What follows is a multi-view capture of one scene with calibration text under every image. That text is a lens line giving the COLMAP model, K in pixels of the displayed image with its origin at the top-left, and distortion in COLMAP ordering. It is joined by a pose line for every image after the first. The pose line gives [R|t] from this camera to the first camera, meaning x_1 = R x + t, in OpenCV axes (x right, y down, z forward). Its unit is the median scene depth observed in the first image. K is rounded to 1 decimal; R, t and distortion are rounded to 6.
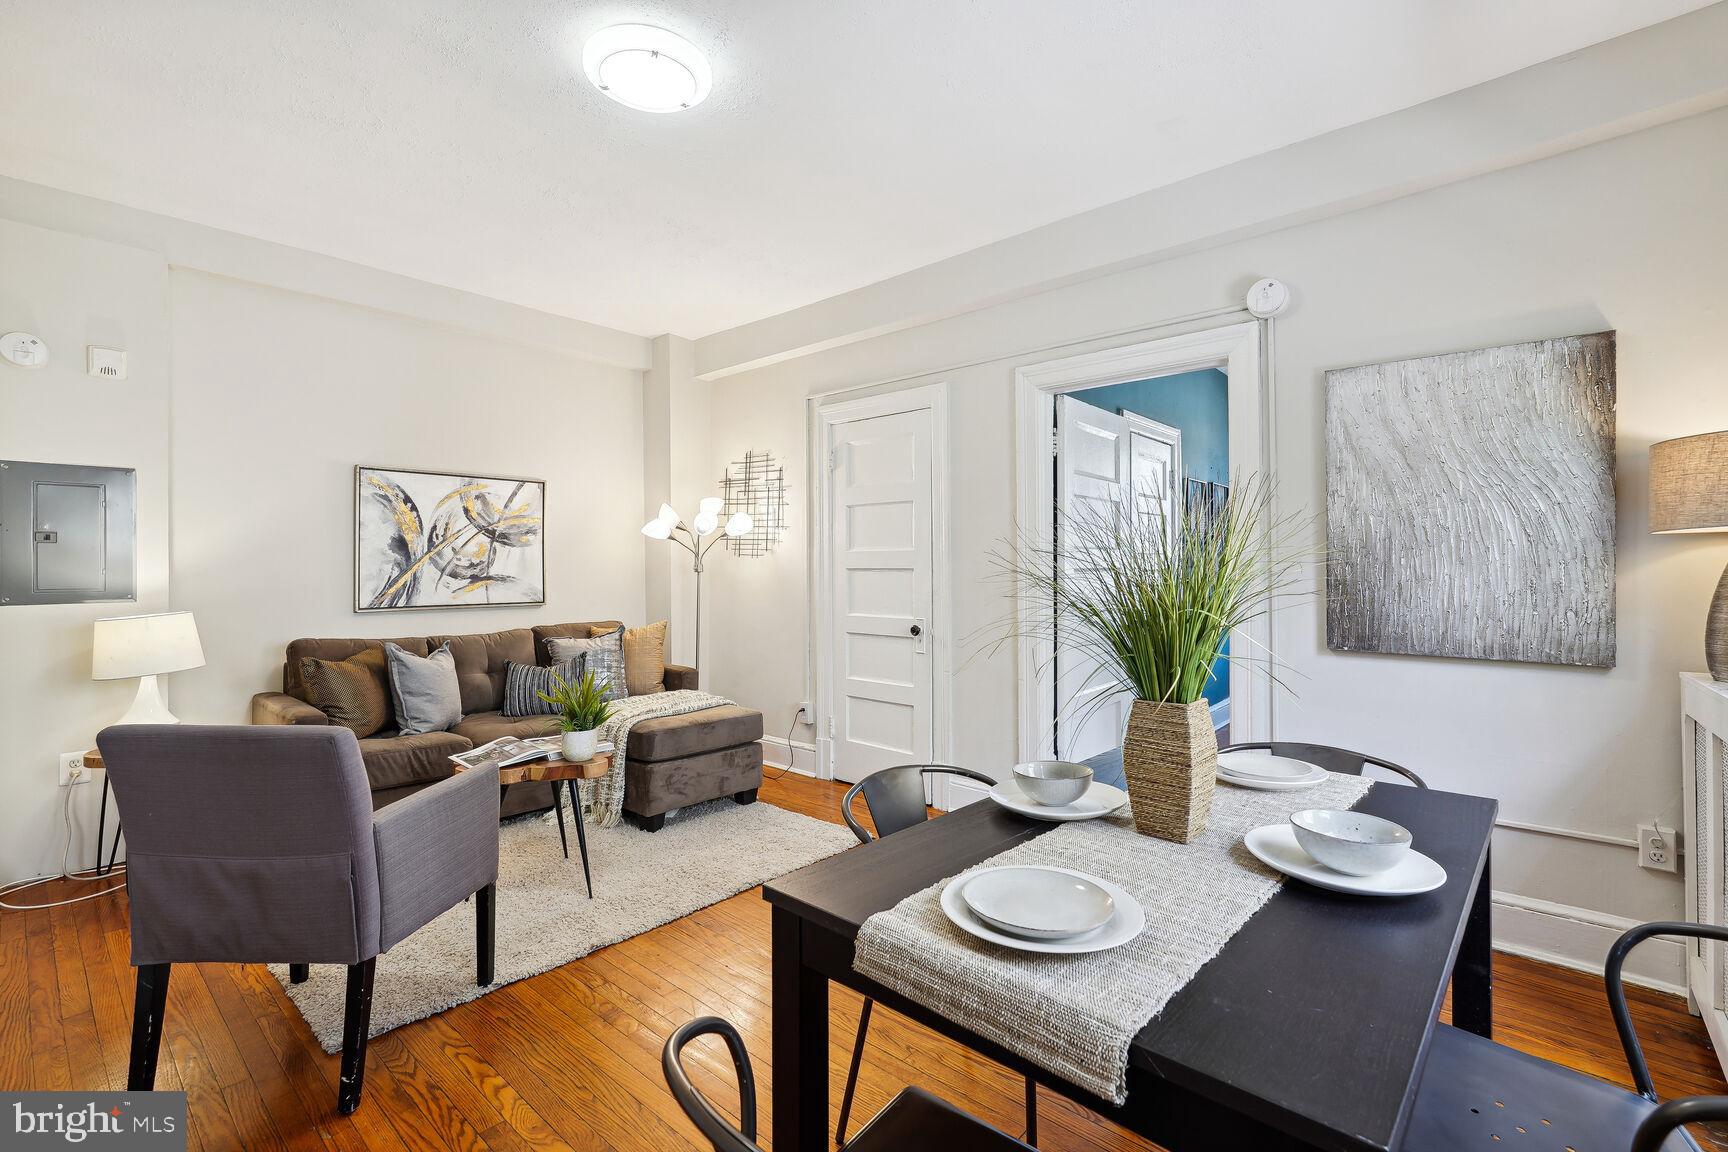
lens RADIAL K [[780.3, 0, 861.6], [0, 780.3, 563.3], [0, 0, 1]] dist [-0.000129, 0.004720]
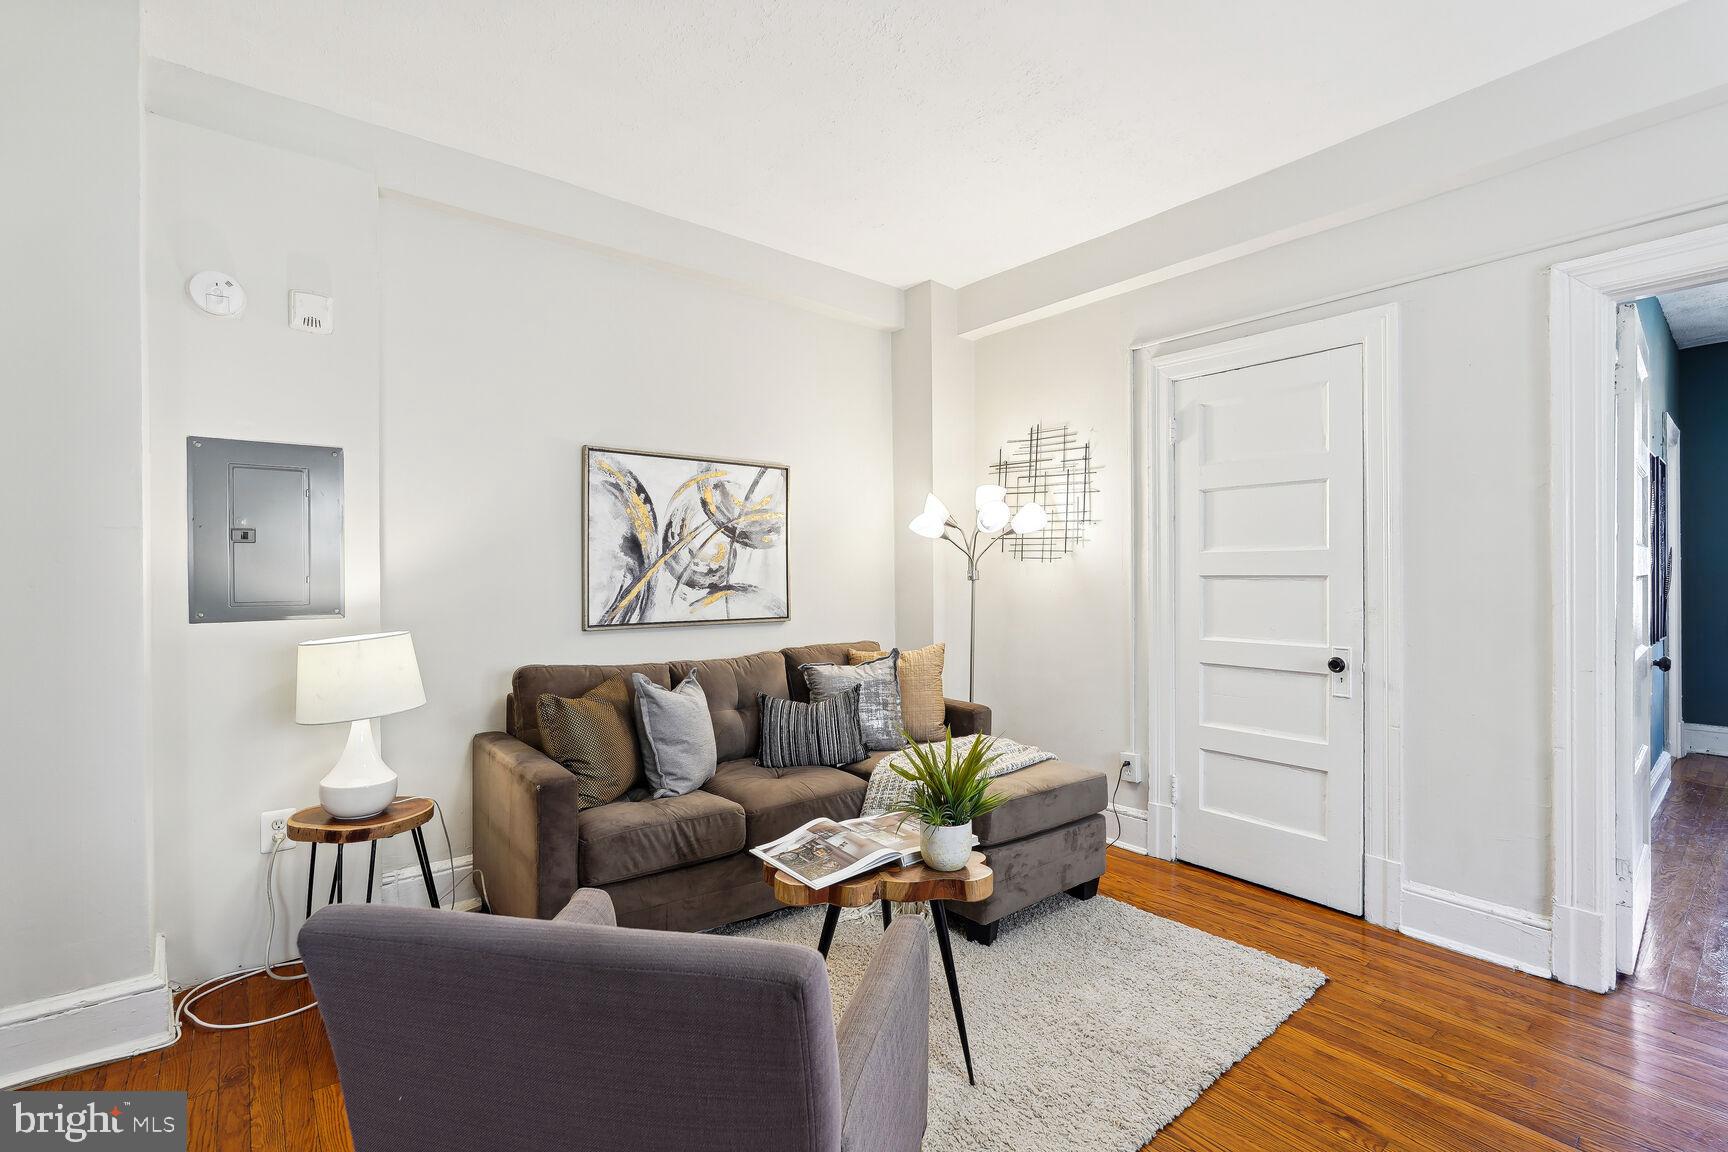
lens RADIAL K [[782.4, 0, 868.1], [0, 782.4, 575.8], [0, 0, 1]] dist [-0.003025, 0.000599]
pose [[0.989458, -0.000059, -0.144822, -0.234293], [0.001061, 0.999976, 0.006837, 0.001601], [0.144818, -0.006919, 0.989434, 0.240809]]
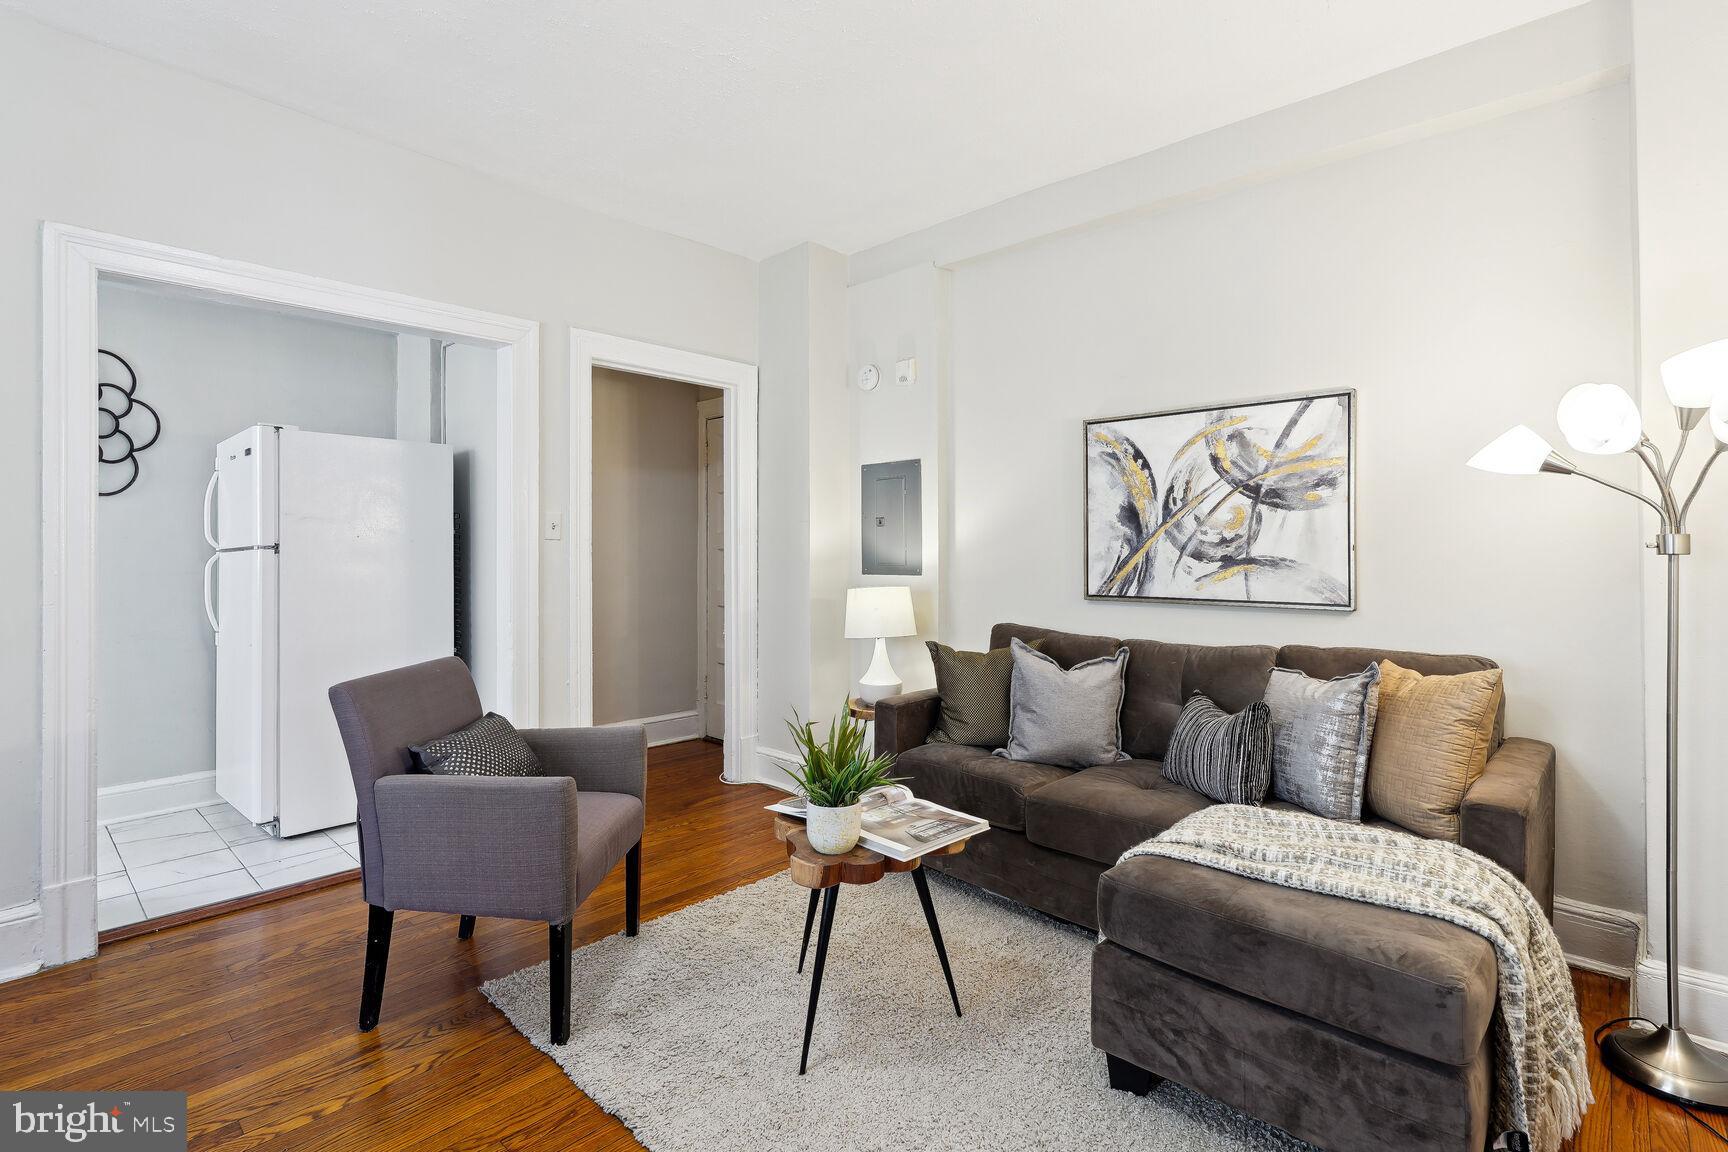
lens RADIAL K [[817.9, 0, 862.4], [0, 817.9, 551.0], [0, 0, 1]] dist [0.000518, 0.000210]
pose [[-0.008337, 0.000626, -0.999965, 0.207956], [0.004191, 0.999991, 0.000591, 0.009577], [0.999956, -0.004186, -0.008340, 0.734139]]
